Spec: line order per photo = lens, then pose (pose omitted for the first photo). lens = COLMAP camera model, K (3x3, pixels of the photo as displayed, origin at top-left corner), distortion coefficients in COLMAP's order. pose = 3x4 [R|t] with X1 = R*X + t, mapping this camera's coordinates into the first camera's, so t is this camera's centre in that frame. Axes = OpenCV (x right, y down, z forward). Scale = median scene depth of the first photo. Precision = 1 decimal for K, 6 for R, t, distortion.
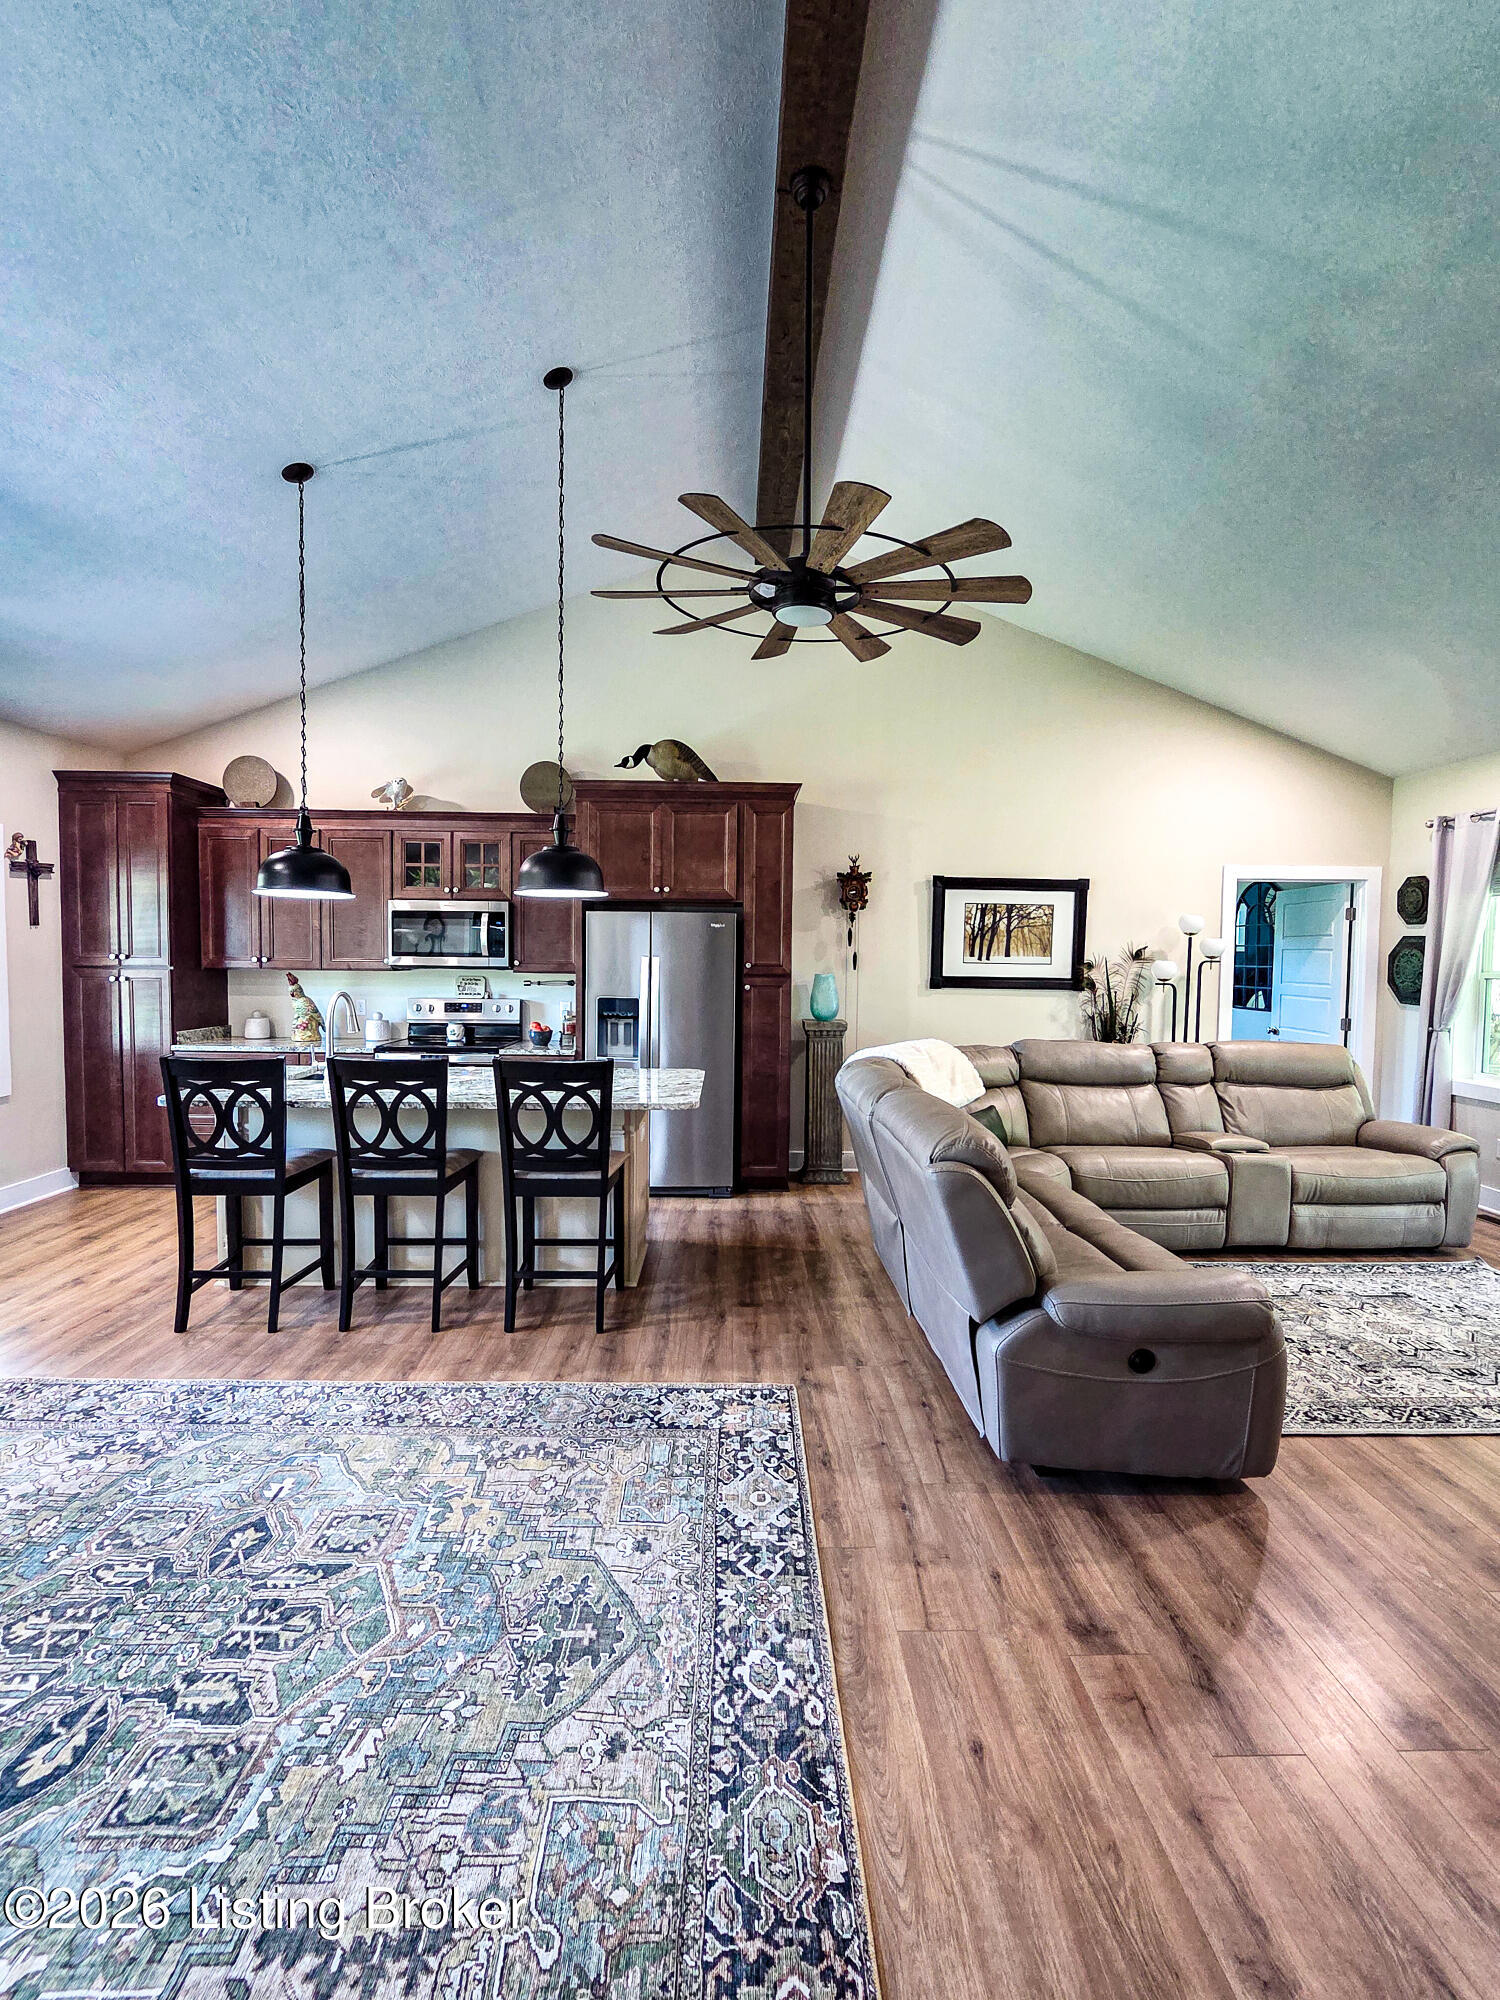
lens RADIAL K [[804.0, 0, 747.2], [0, 804.0, 991.2], [0, 0, 1]] dist [0.000490, 0.000035]
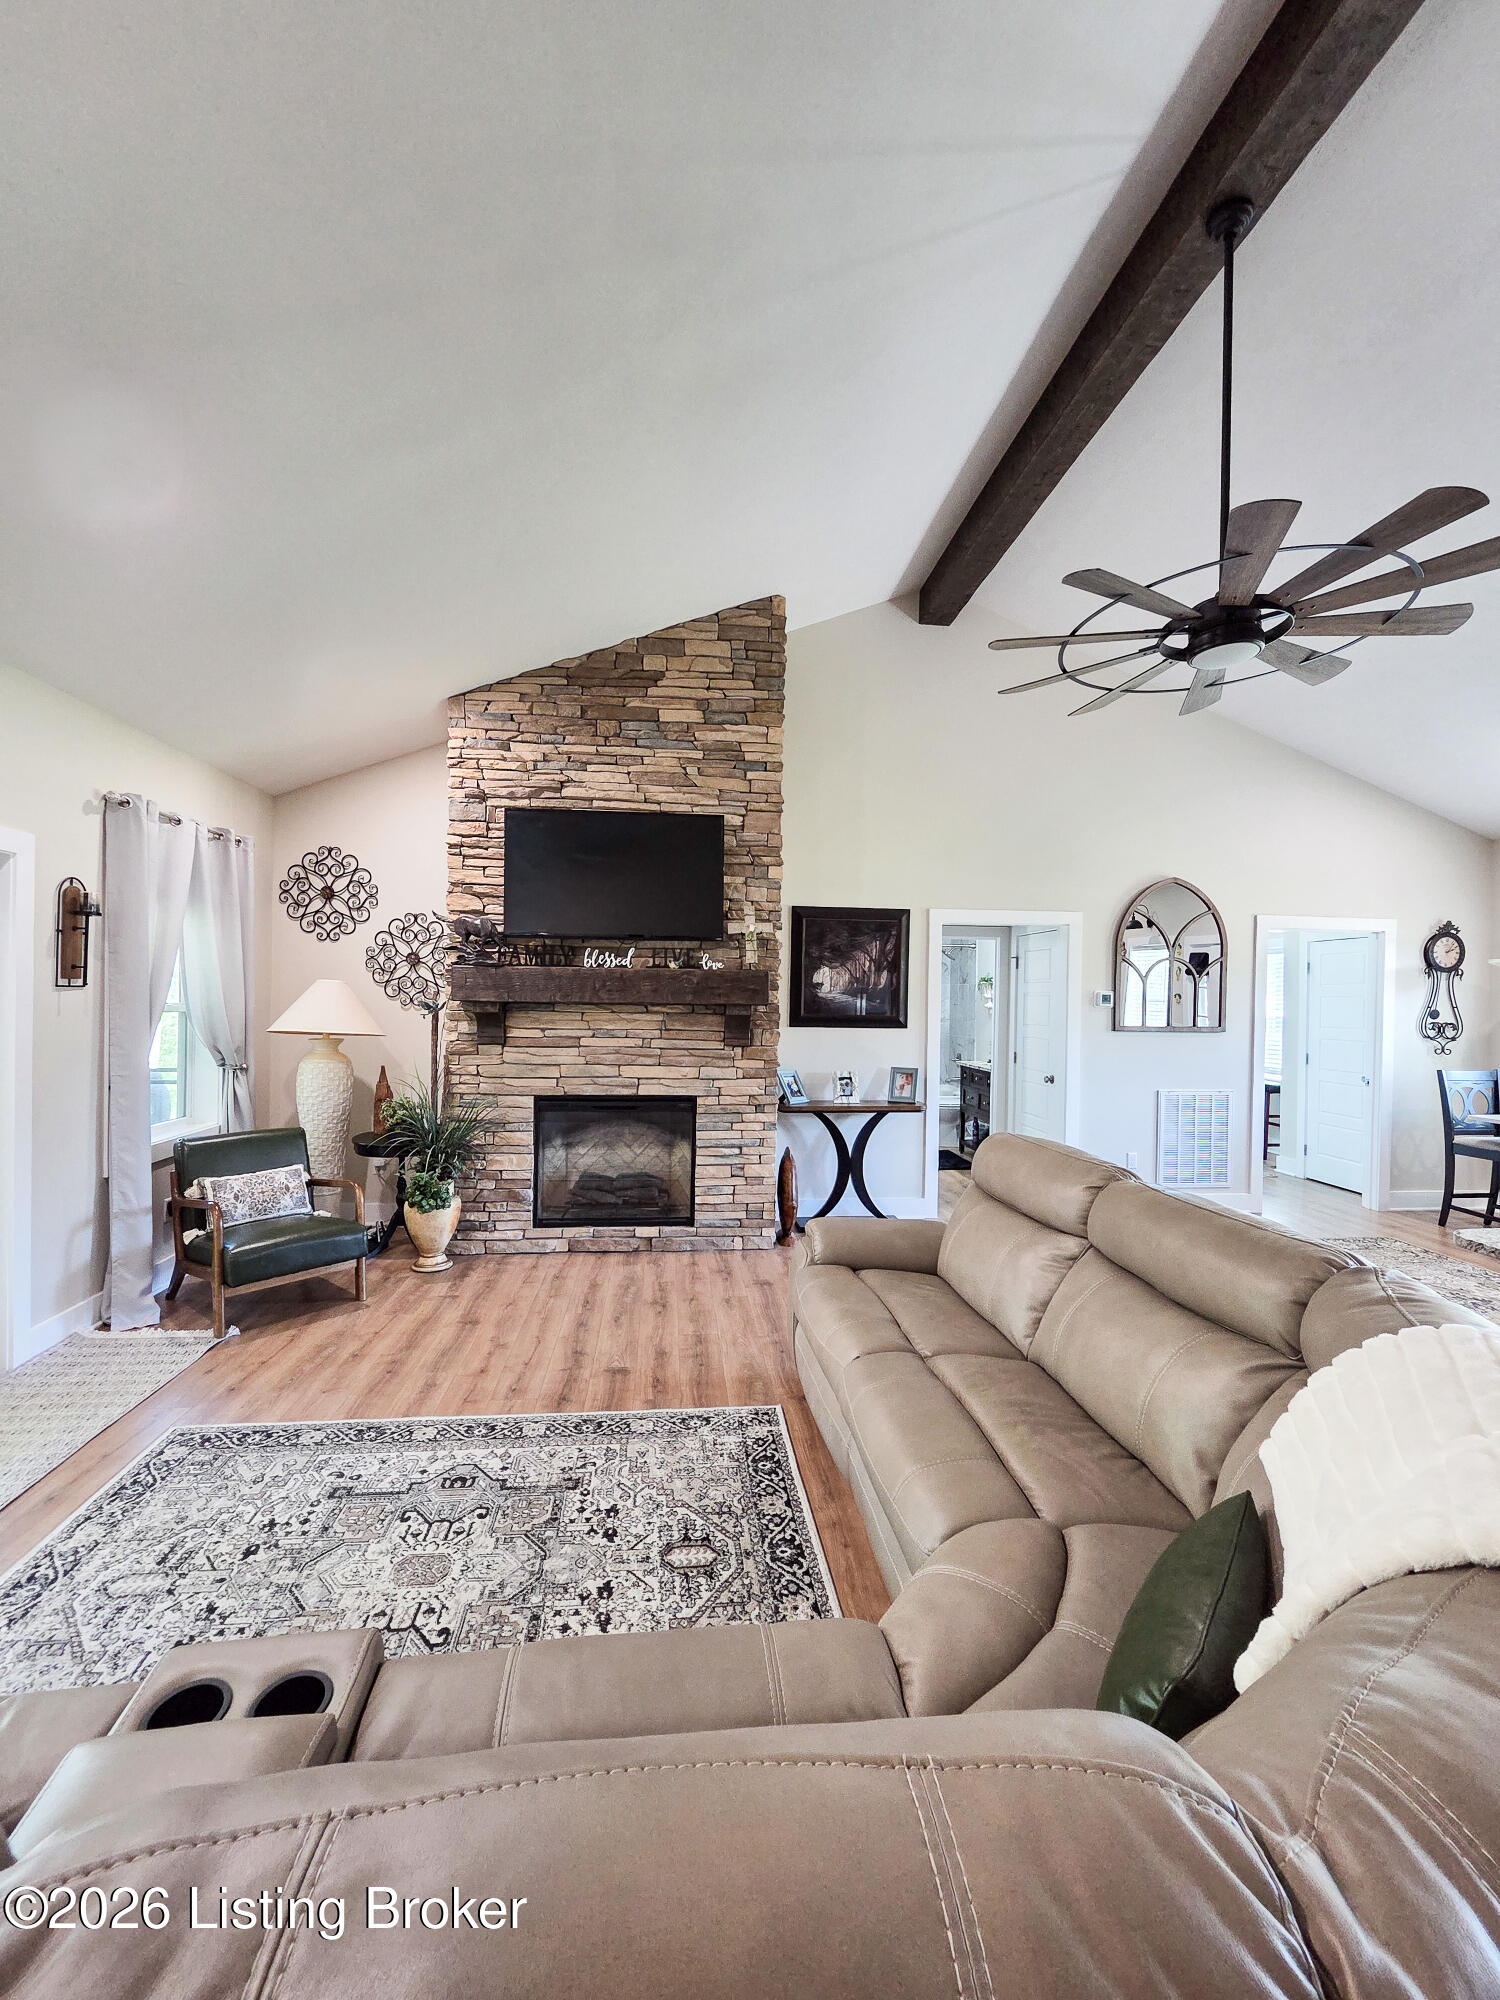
lens RADIAL K [[801.3, 0, 746.8], [0, 801.3, 1004.7], [0, 0, 1]] dist [0.001583, 0.000047]
pose [[-0.994620, -0.025098, -0.100508, 0.393513], [-0.031427, 0.997588, 0.061883, -0.050328], [0.098712, 0.064709, -0.993010, 1.044048]]
